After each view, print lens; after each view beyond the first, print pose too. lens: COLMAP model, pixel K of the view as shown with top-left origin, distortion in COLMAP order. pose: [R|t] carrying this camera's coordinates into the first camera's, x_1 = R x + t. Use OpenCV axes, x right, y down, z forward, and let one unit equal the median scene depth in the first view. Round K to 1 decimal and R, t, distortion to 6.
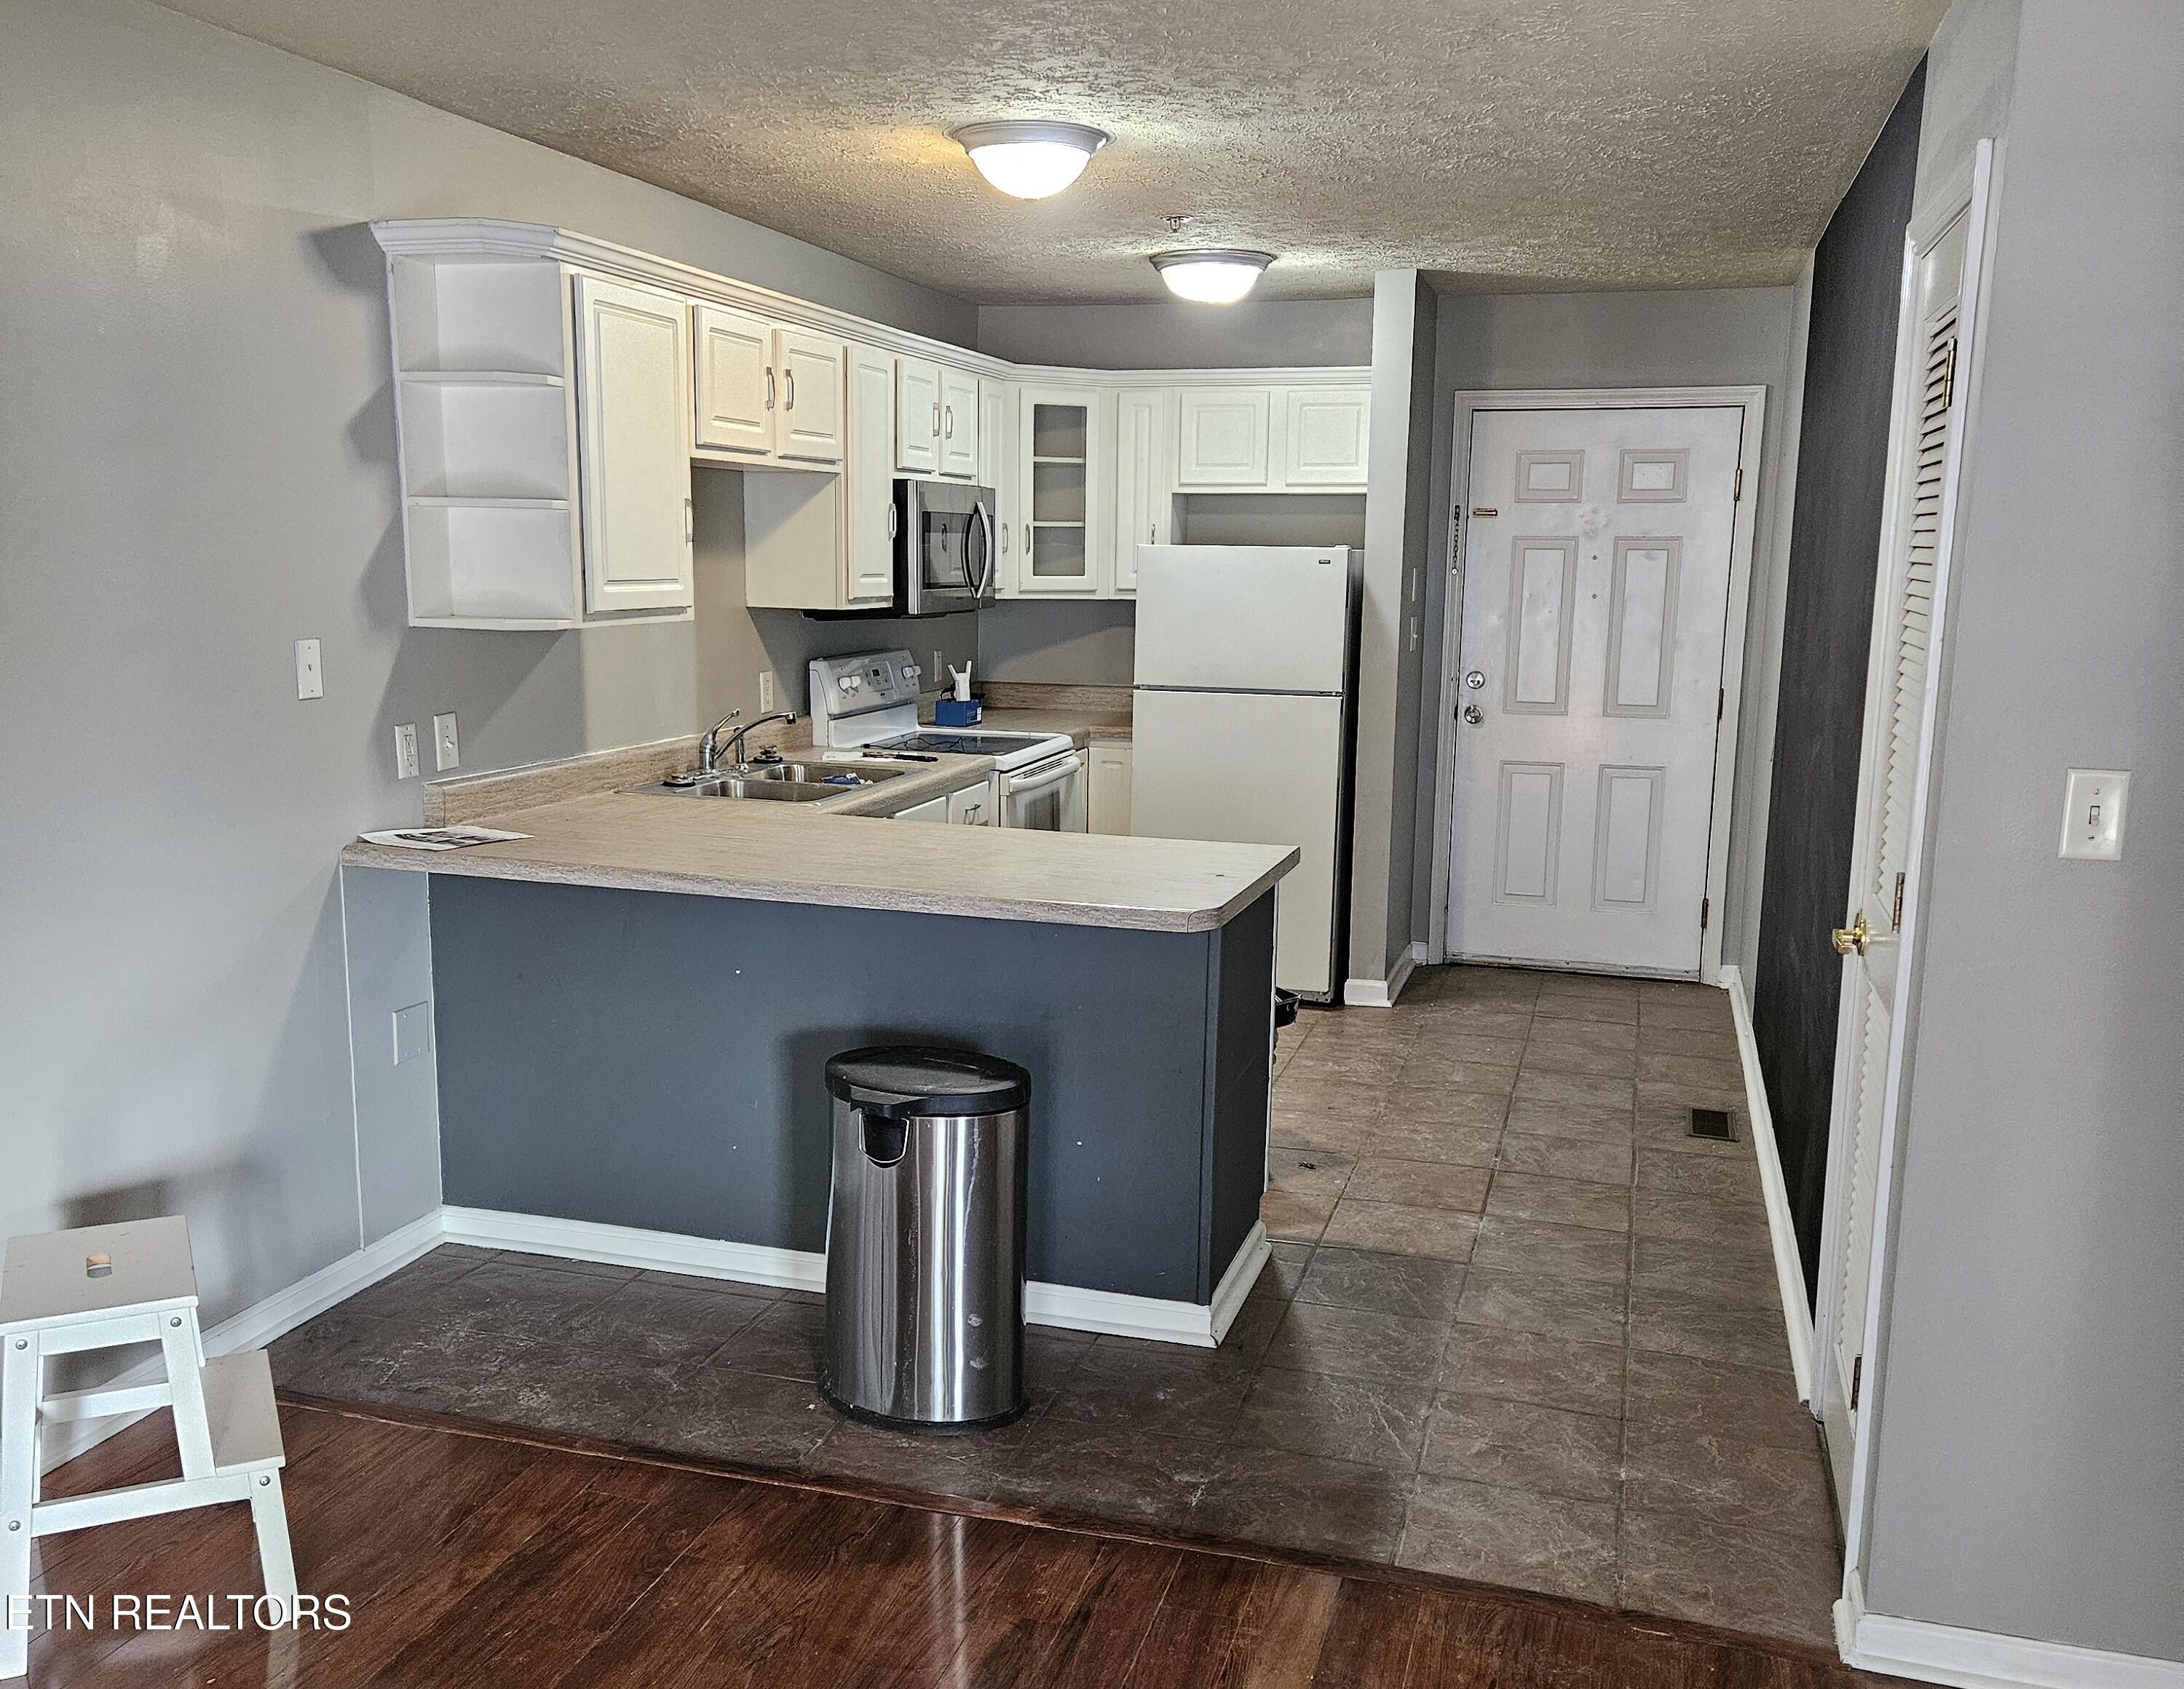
lens RADIAL K [[1979.6, 0, 1089.4], [0, 1979.6, 858.4], [0, 0, 1]] dist [0.103317, 0.000000]
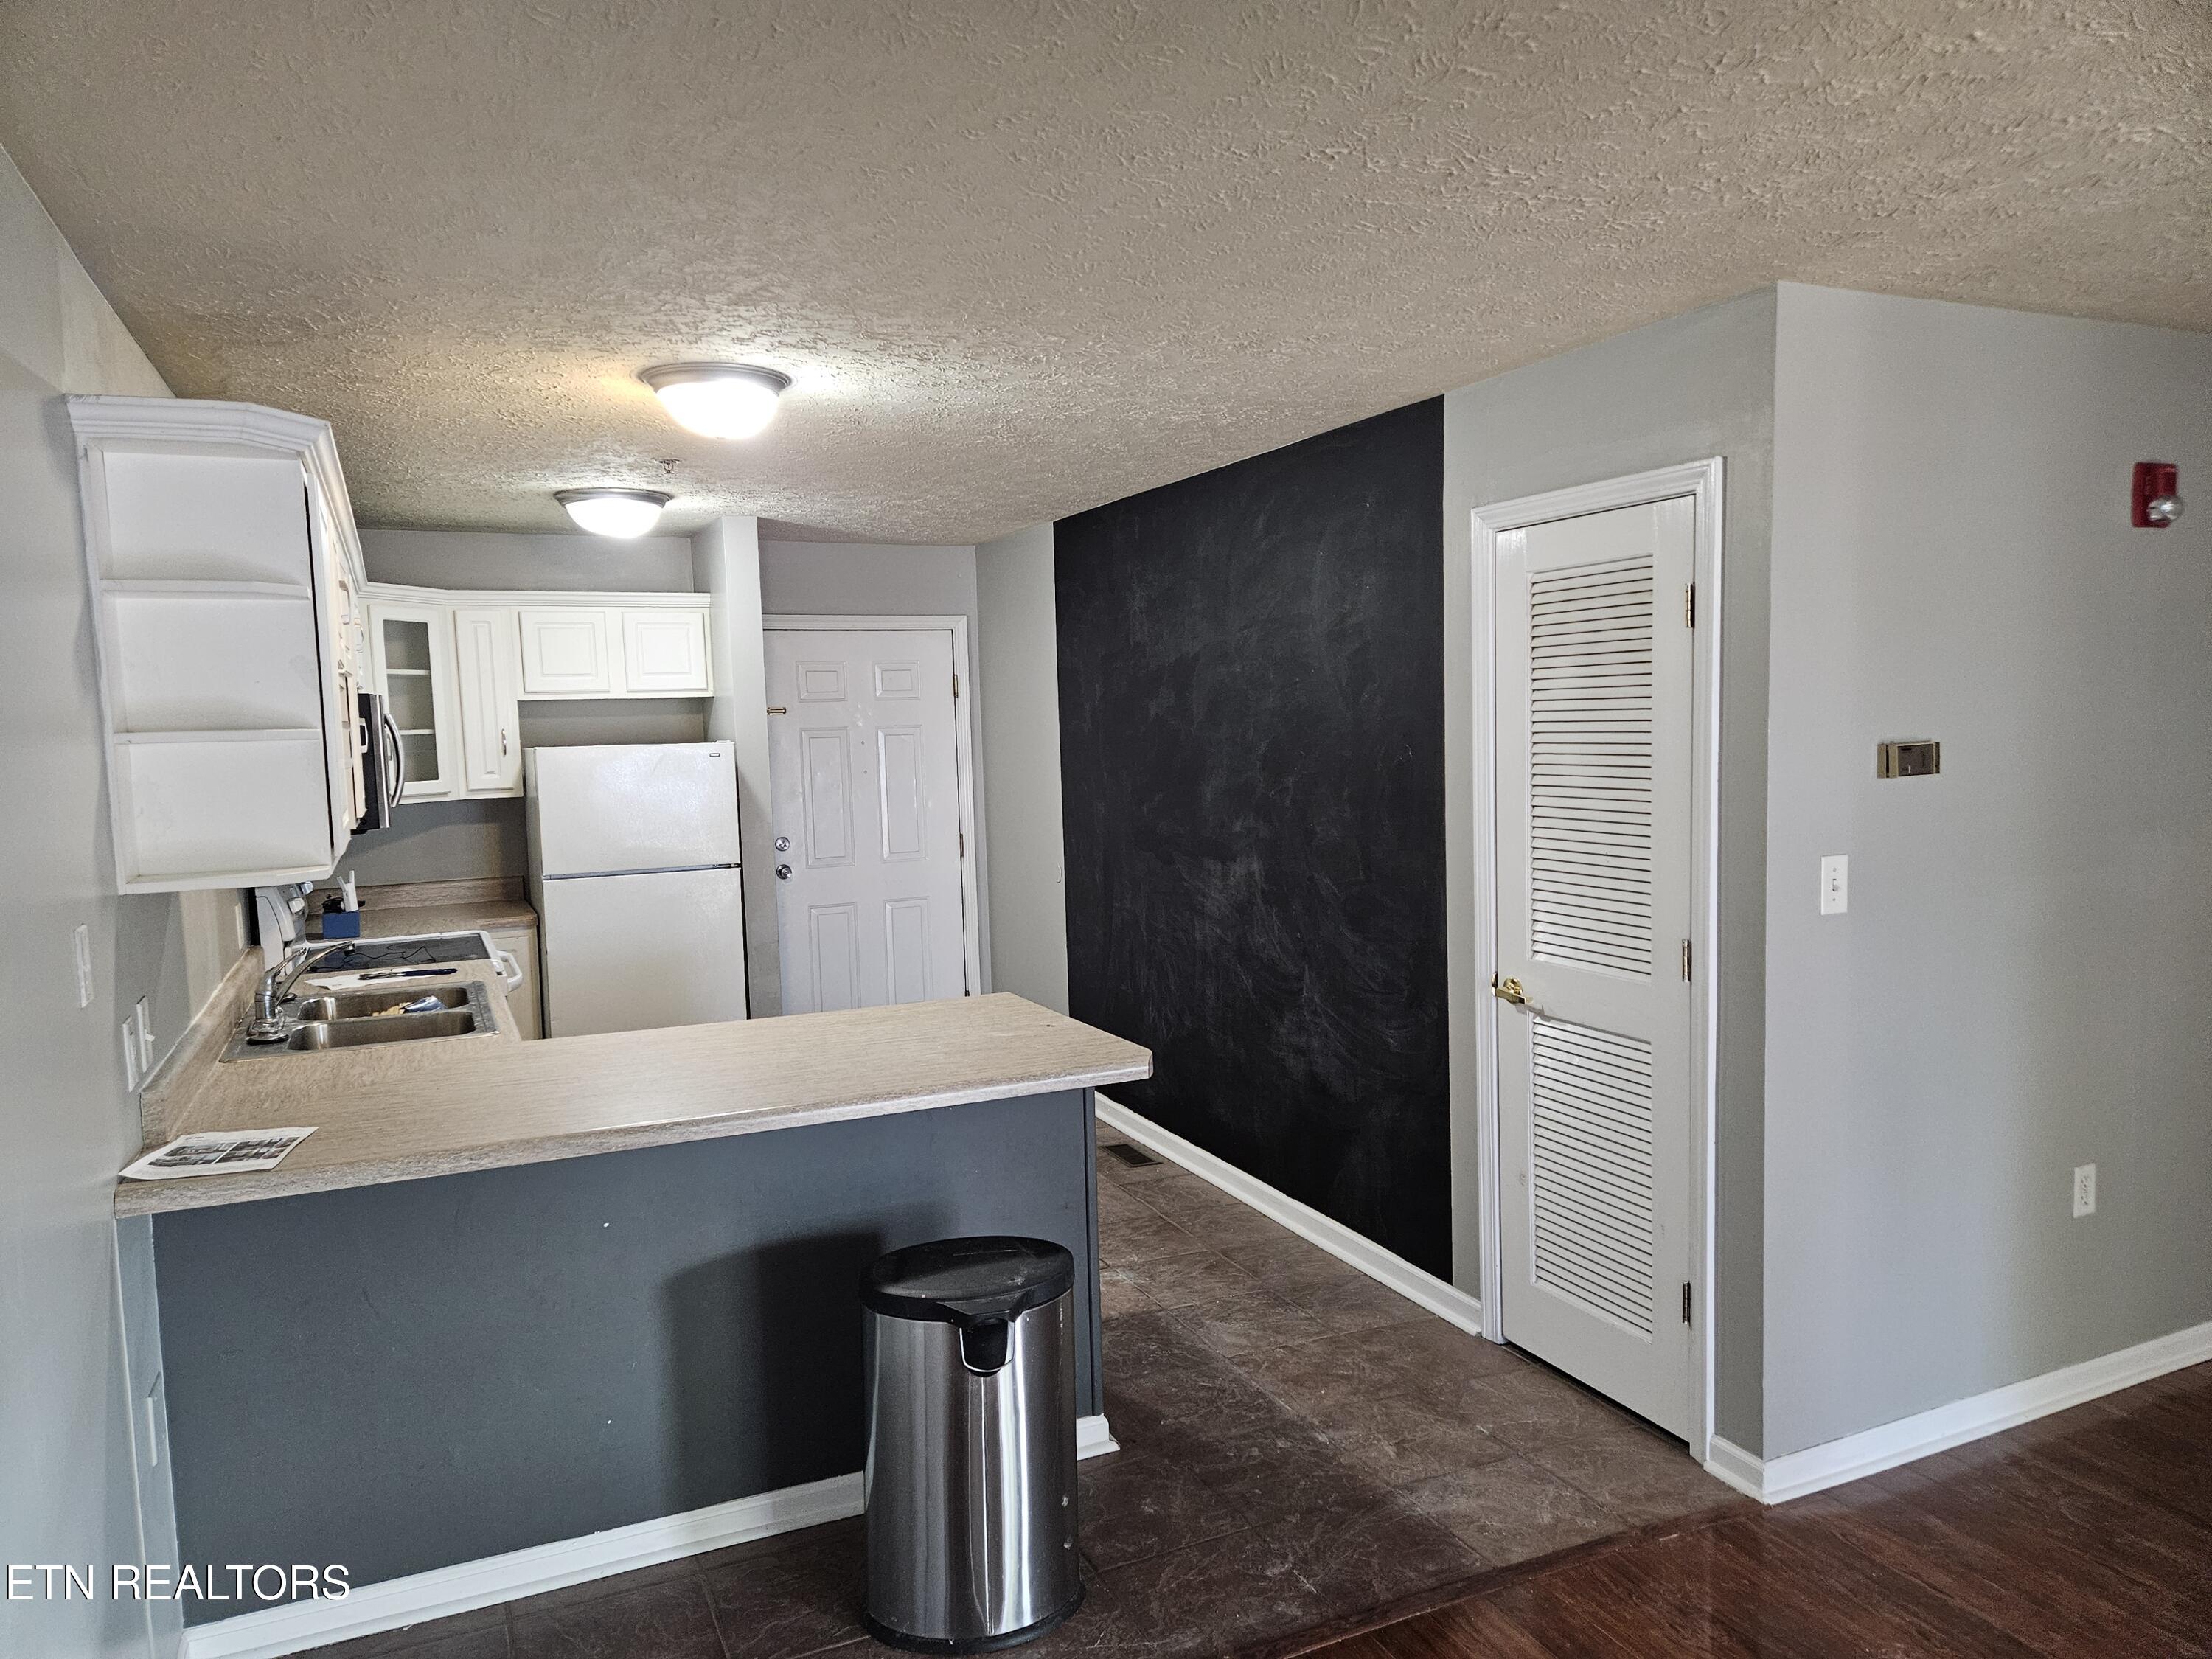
lens RADIAL K [[1474.6, 0, 1100.1], [0, 1474.6, 825.6], [0, 0, 1]] dist [0.037312, 0.001511]
pose [[0.762170, -0.084314, 0.641863, -0.391016], [0.141649, 0.989177, -0.038262, -0.061402], [-0.631691, 0.120081, 0.765864, 0.283240]]
